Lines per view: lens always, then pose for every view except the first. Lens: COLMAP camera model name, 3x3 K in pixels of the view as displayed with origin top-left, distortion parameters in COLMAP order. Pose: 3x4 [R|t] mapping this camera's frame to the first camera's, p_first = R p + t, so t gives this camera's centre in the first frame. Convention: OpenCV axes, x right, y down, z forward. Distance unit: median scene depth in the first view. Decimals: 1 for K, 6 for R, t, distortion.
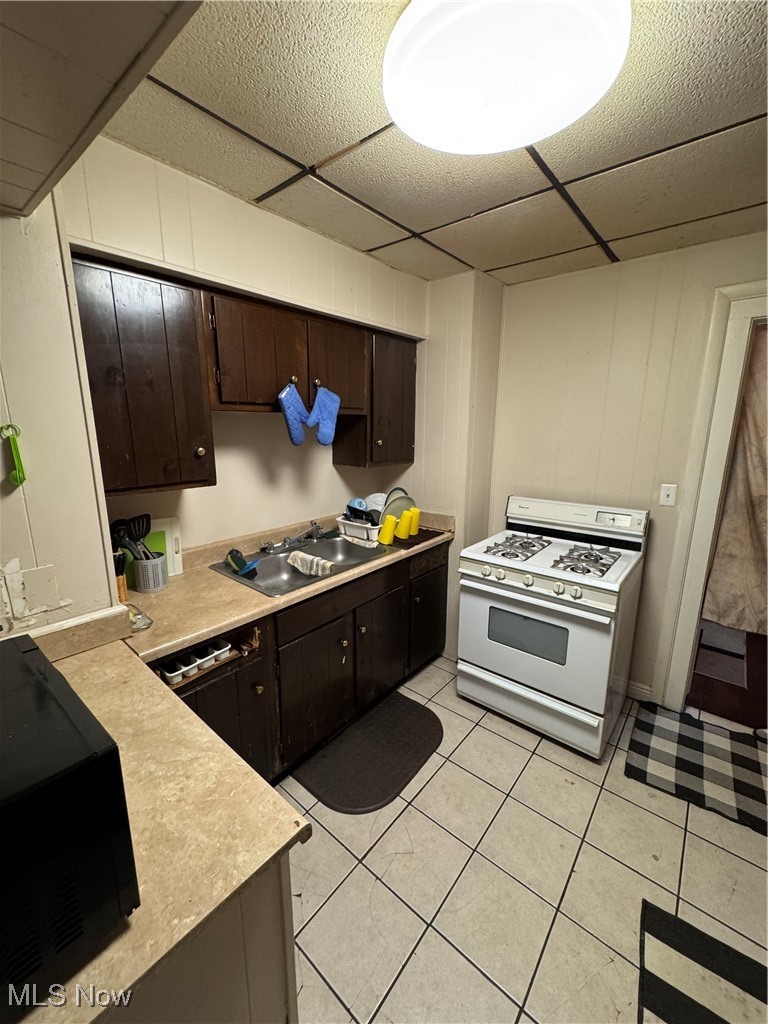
lens RADIAL K [[408.4, 0, 384.6], [0, 408.4, 510.7], [0, 0, 1]] dist [-0.003055, -0.000317]
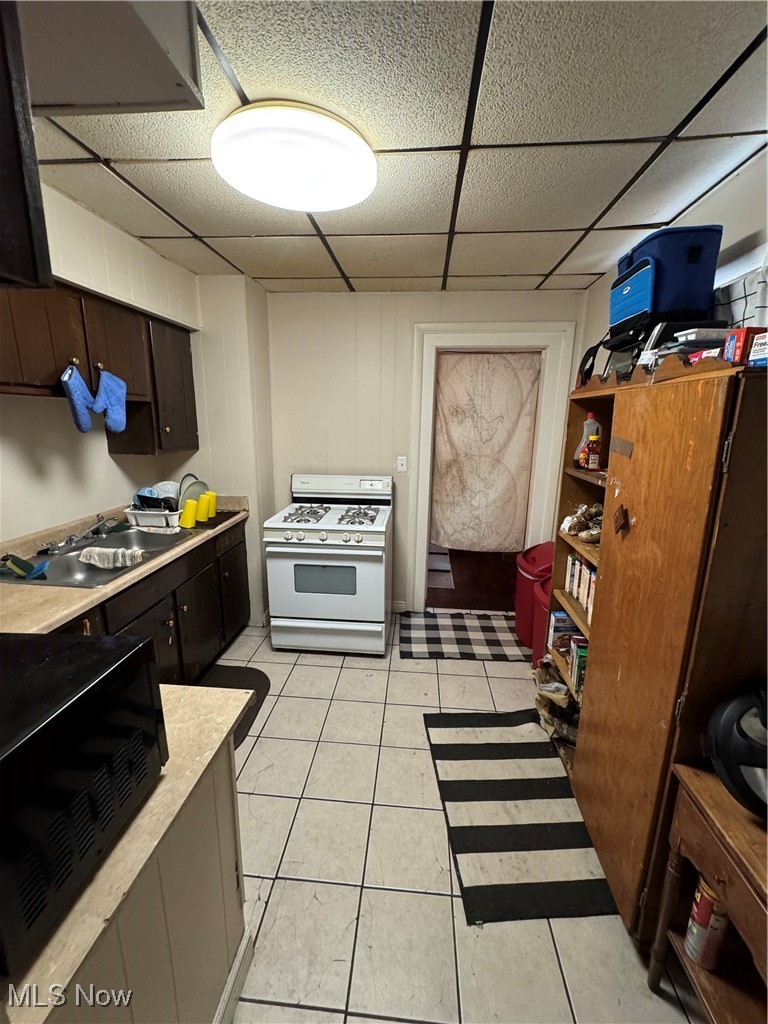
lens RADIAL K [[408.4, 0, 385.5], [0, 408.4, 511.0], [0, 0, 1]] dist [-0.003055, -0.000317]
pose [[0.818139, -0.119614, 0.562443, -0.186038], [0.106077, 0.992733, 0.056823, 0.037917], [-0.565152, 0.013173, 0.824881, -0.153990]]
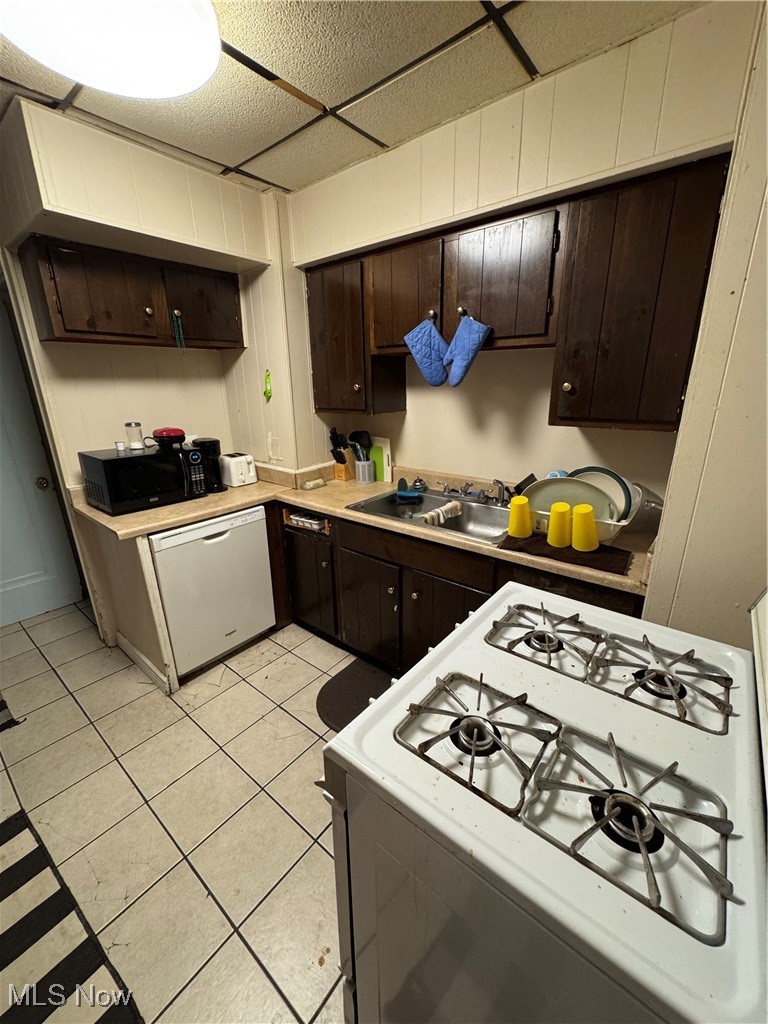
lens RADIAL K [[408.4, 0, 385.4], [0, 408.4, 509.8], [0, 0, 1]] dist [-0.003055, -0.000317]
pose [[0.016434, 0.299170, -0.954058, 0.738897], [-0.191712, 0.937426, 0.290652, -0.135454], [0.981314, 0.178127, 0.072760, 0.819951]]
